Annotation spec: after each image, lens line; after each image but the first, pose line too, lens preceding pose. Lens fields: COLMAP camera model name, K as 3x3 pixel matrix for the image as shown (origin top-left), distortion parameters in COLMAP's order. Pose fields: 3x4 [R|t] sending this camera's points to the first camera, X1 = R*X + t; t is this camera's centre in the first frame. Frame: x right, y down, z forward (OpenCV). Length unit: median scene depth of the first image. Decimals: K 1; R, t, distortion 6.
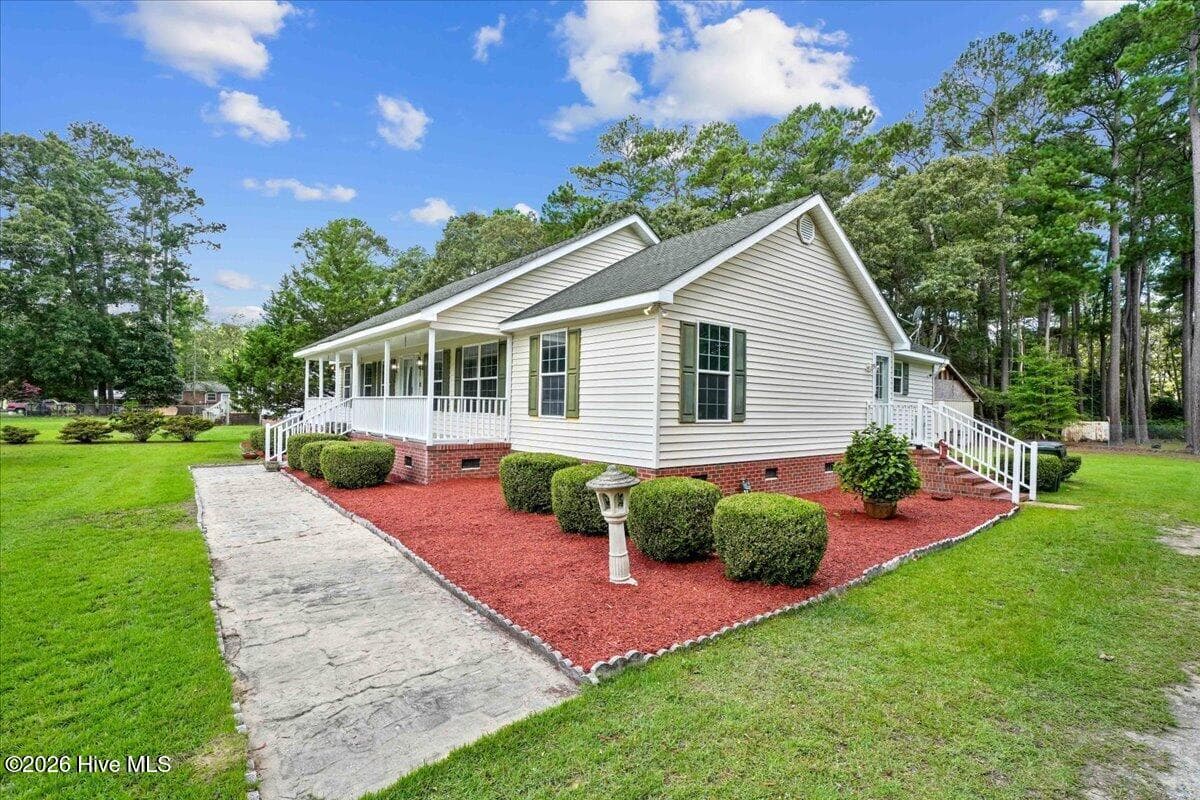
lens RADIAL K [[551.7, 0, 600.0], [0, 551.7, 400.0], [0, 0, 1]] dist [-0.001798, -0.000040]
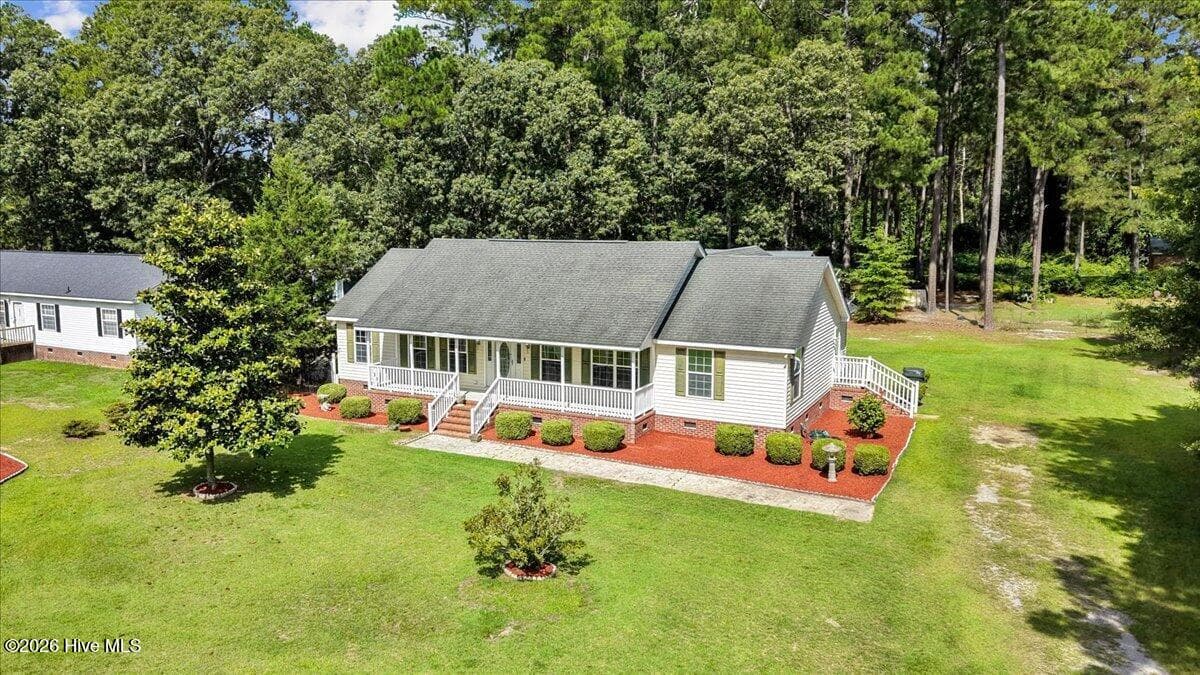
lens RADIAL K [[916.5, 0, 520.5], [0, 916.5, 332.1], [0, 0, 1]] dist [0.034848, -0.005618]
pose [[0.936161, -0.076037, 0.343249, -1.300357], [0.021778, 0.986999, 0.159246, -0.527405], [-0.350895, -0.141604, 0.925646, -1.184859]]
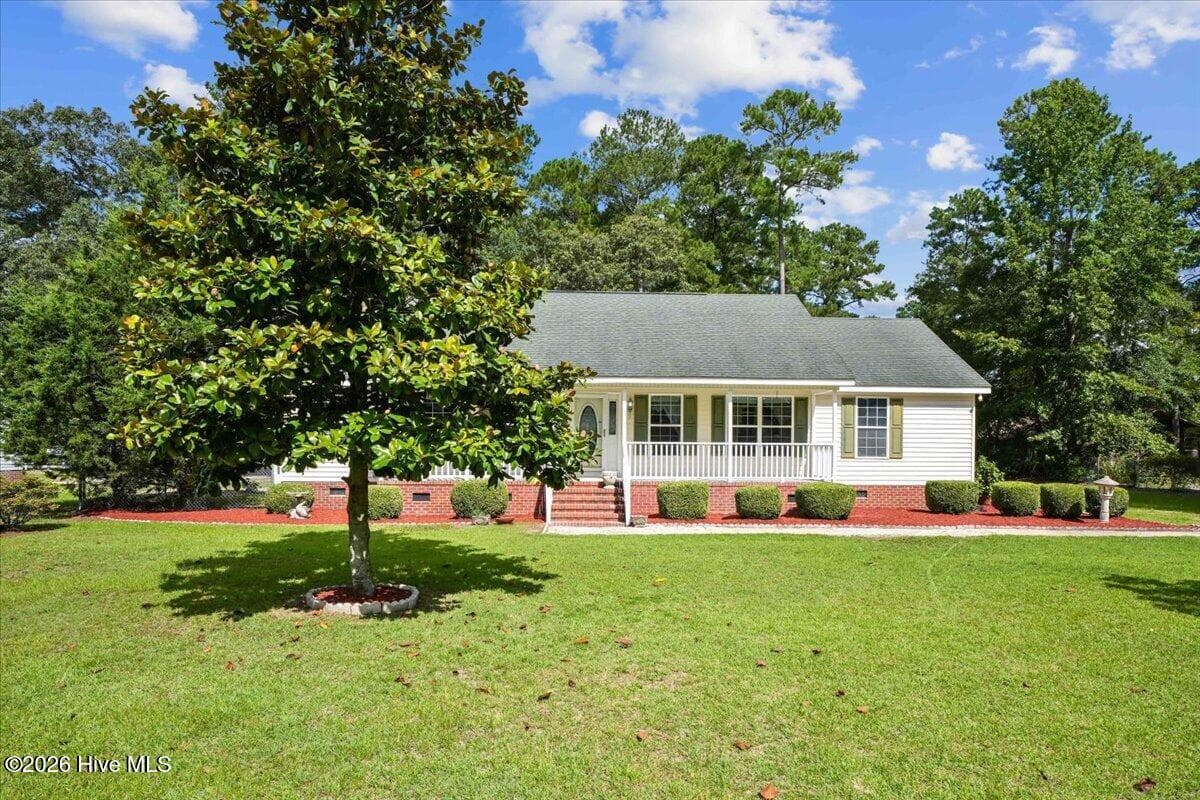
lens RADIAL K [[733.3, 0, 603.7], [0, 733.3, 454.8], [0, 0, 1]] dist [-0.003089, -0.000283]
pose [[0.617261, -0.026854, 0.786300, -1.617325], [-0.008309, 0.999139, 0.040645, -0.038770], [-0.786715, -0.031622, 0.616506, 0.314386]]
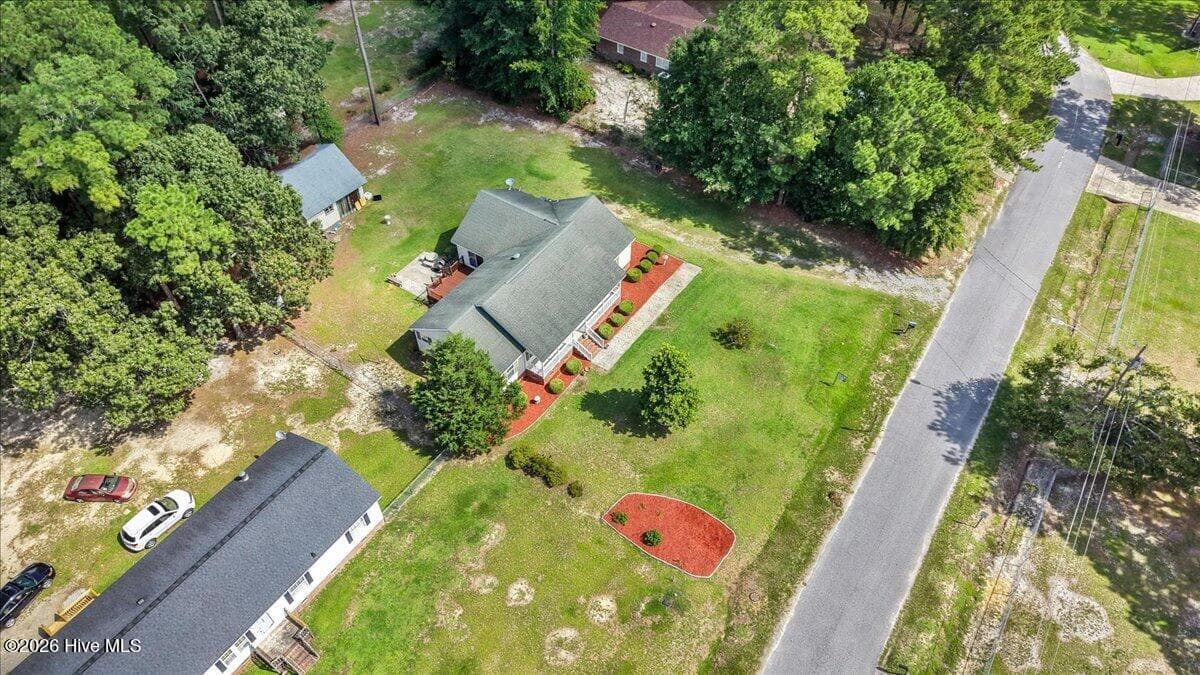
lens RADIAL K [[807.9, 0, 600.0], [0, 807.9, 337.5], [0, 0, 1]] dist [0.027388, -0.031433]
pose [[-0.287002, -0.717670, 0.634492, -3.771109], [-0.020119, 0.666727, 0.745030, -3.684175], [-0.957719, 0.201059, -0.205791, 2.089843]]
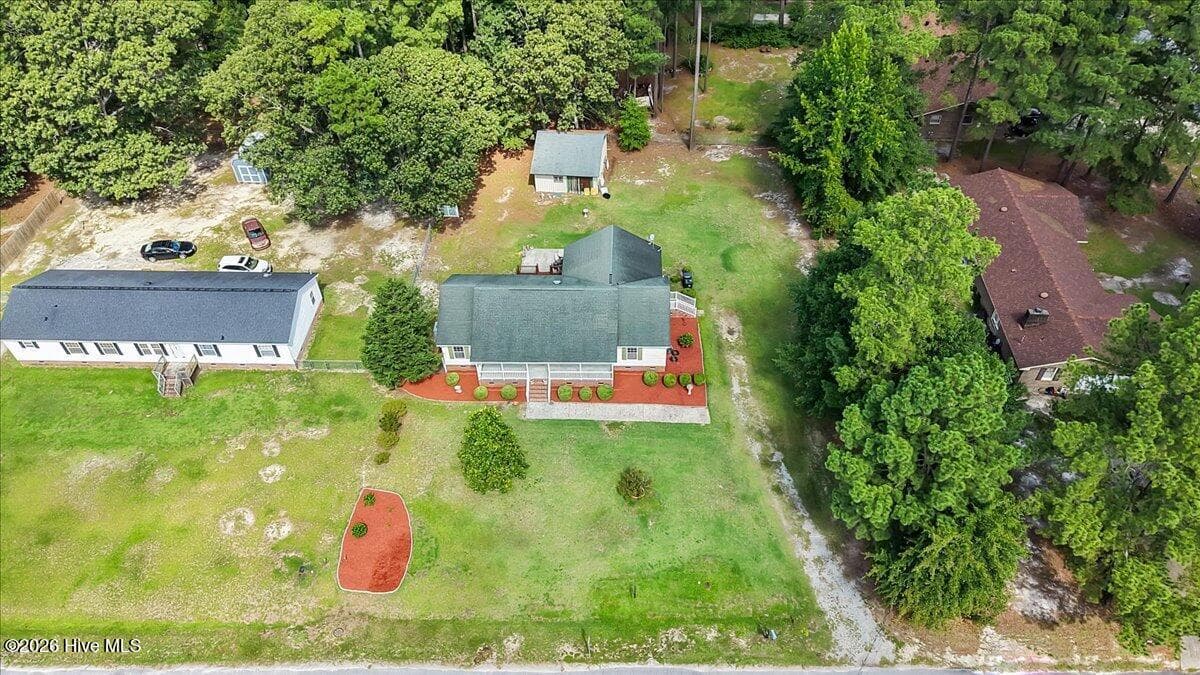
lens RADIAL K [[830.8, 0, 620.2], [0, 830.8, 341.7], [0, 0, 1]] dist [0.007811, -0.002488]
pose [[0.645908, -0.551919, 0.527436, -2.862835], [0.004115, 0.693397, 0.720544, -3.888626], [-0.763404, -0.463235, 0.450141, -1.467861]]
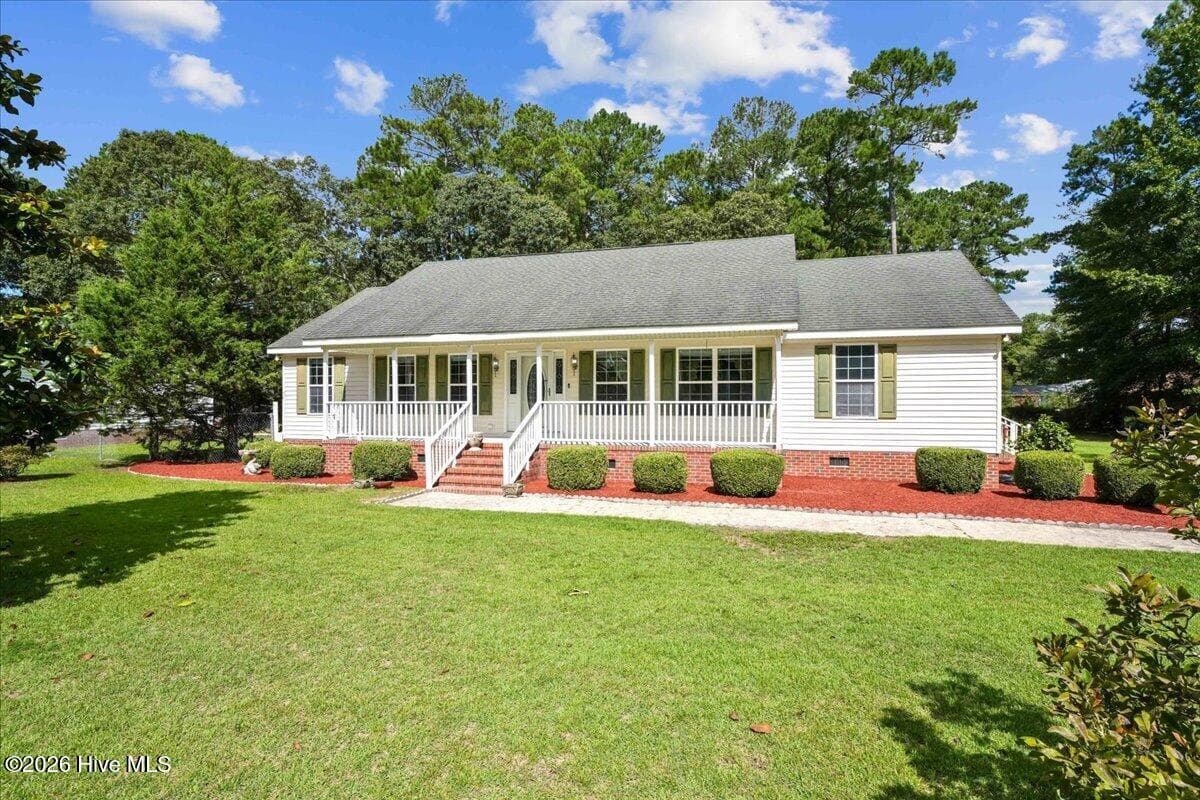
lens RADIAL K [[600.0, 0, 600.0], [0, 600.0, 400.0], [0, 0, 1]] dist [-0.002021, 0.000086]
pose [[0.830605, -0.015813, 0.556637, -1.001200], [0.007141, 0.999817, 0.017748, -0.027055], [-0.556816, -0.010767, 0.830566, 0.209730]]
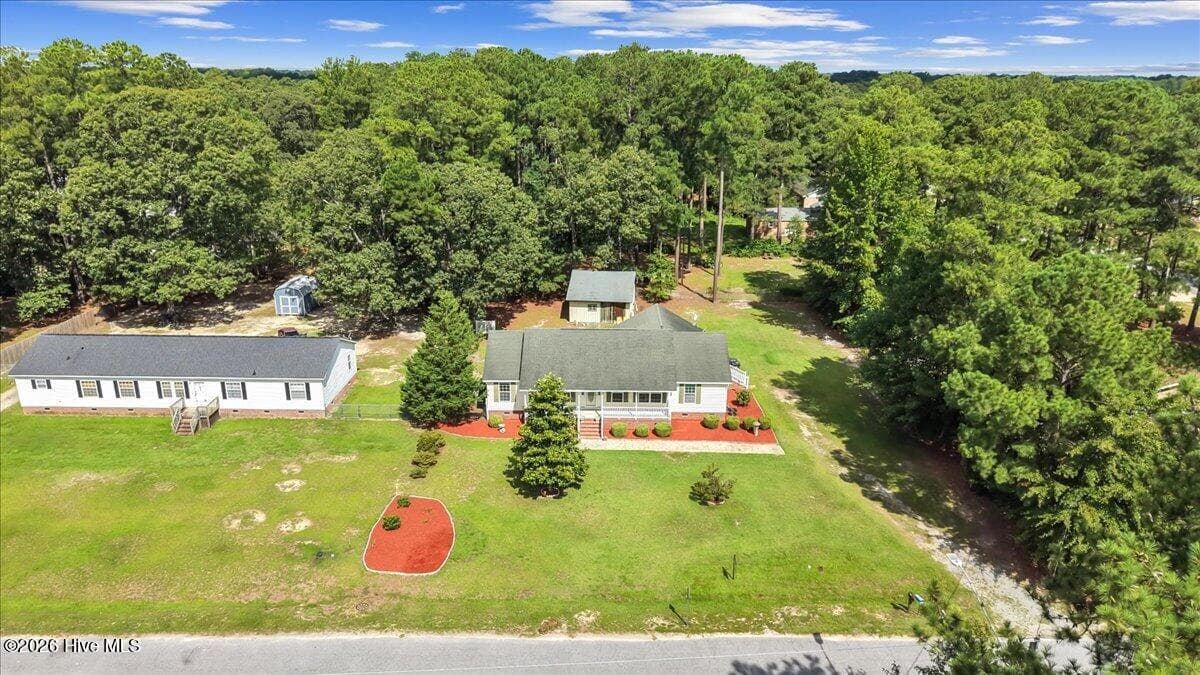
lens RADIAL K [[807.9, 0, 600.0], [0, 807.9, 337.5], [0, 0, 1]] dist [0.027388, -0.031433]
pose [[0.637976, -0.251366, 0.727875, -3.830144], [-0.007236, 0.943224, 0.332078, -1.946602], [-0.770022, -0.217125, 0.599936, -1.583281]]
